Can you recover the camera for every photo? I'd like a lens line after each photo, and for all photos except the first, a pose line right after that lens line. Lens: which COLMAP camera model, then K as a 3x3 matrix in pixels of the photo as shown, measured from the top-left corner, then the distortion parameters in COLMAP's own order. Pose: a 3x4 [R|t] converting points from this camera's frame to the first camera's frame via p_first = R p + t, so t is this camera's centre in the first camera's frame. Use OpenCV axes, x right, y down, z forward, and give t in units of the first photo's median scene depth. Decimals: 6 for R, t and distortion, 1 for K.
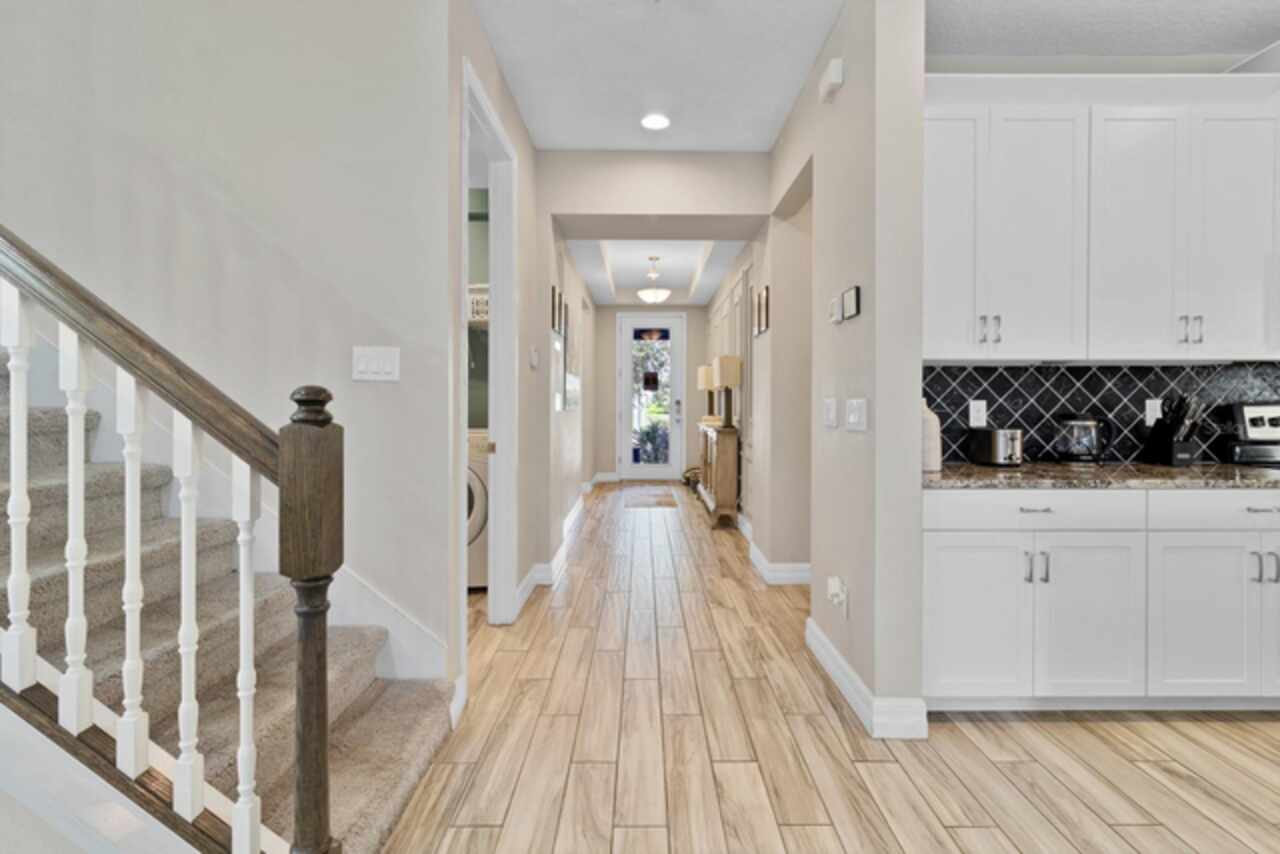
lens RADIAL K [[600.9, 0, 647.8], [0, 600.9, 419.2], [0, 0, 1]] dist [0.000957, 0.000001]
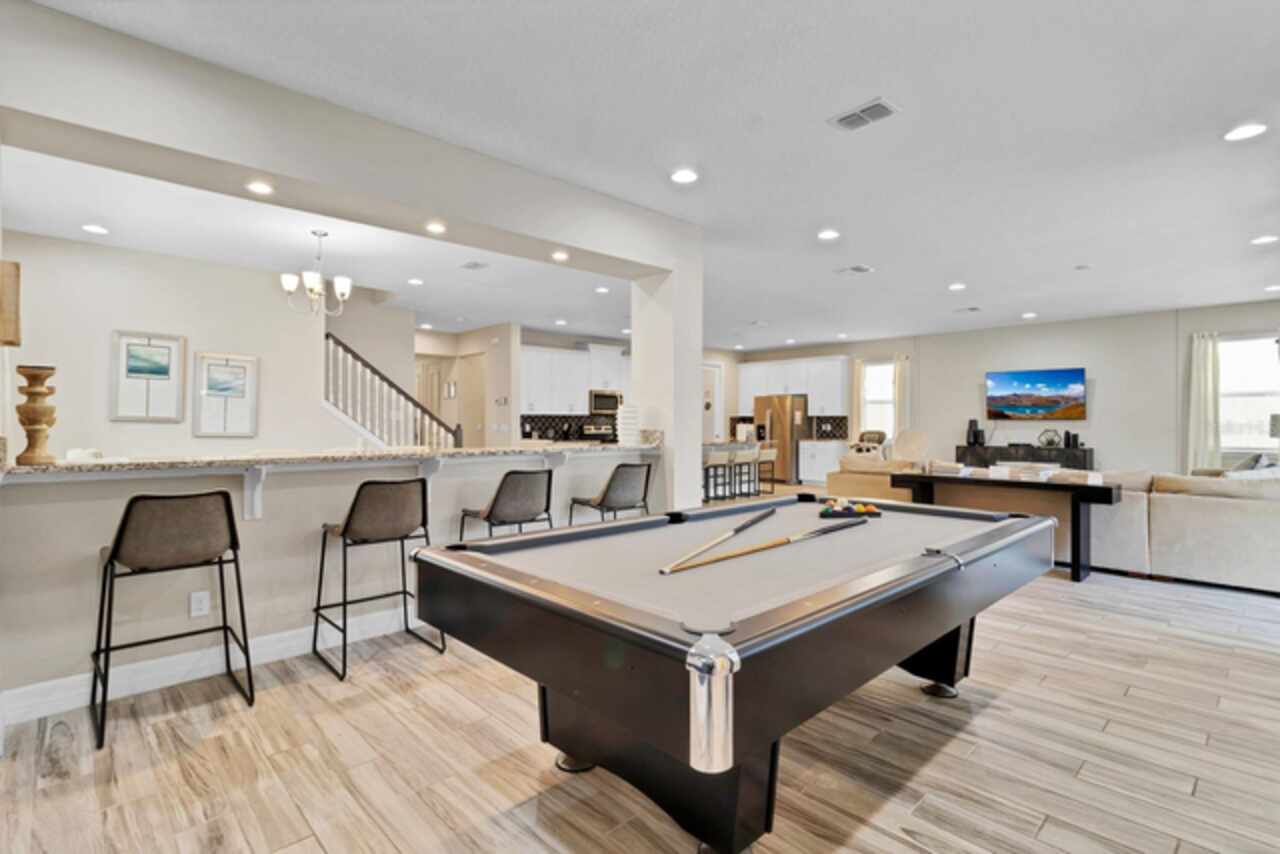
lens RADIAL K [[600.9, 0, 647.8], [0, 600.9, 419.2], [0, 0, 1]] dist [0.000957, 0.000001]
pose [[0.728861, 0.008437, 0.684610, -1.527198], [0.010045, 0.999685, -0.023013, 0.032483], [-0.684588, 0.023650, 0.728546, -2.328629]]
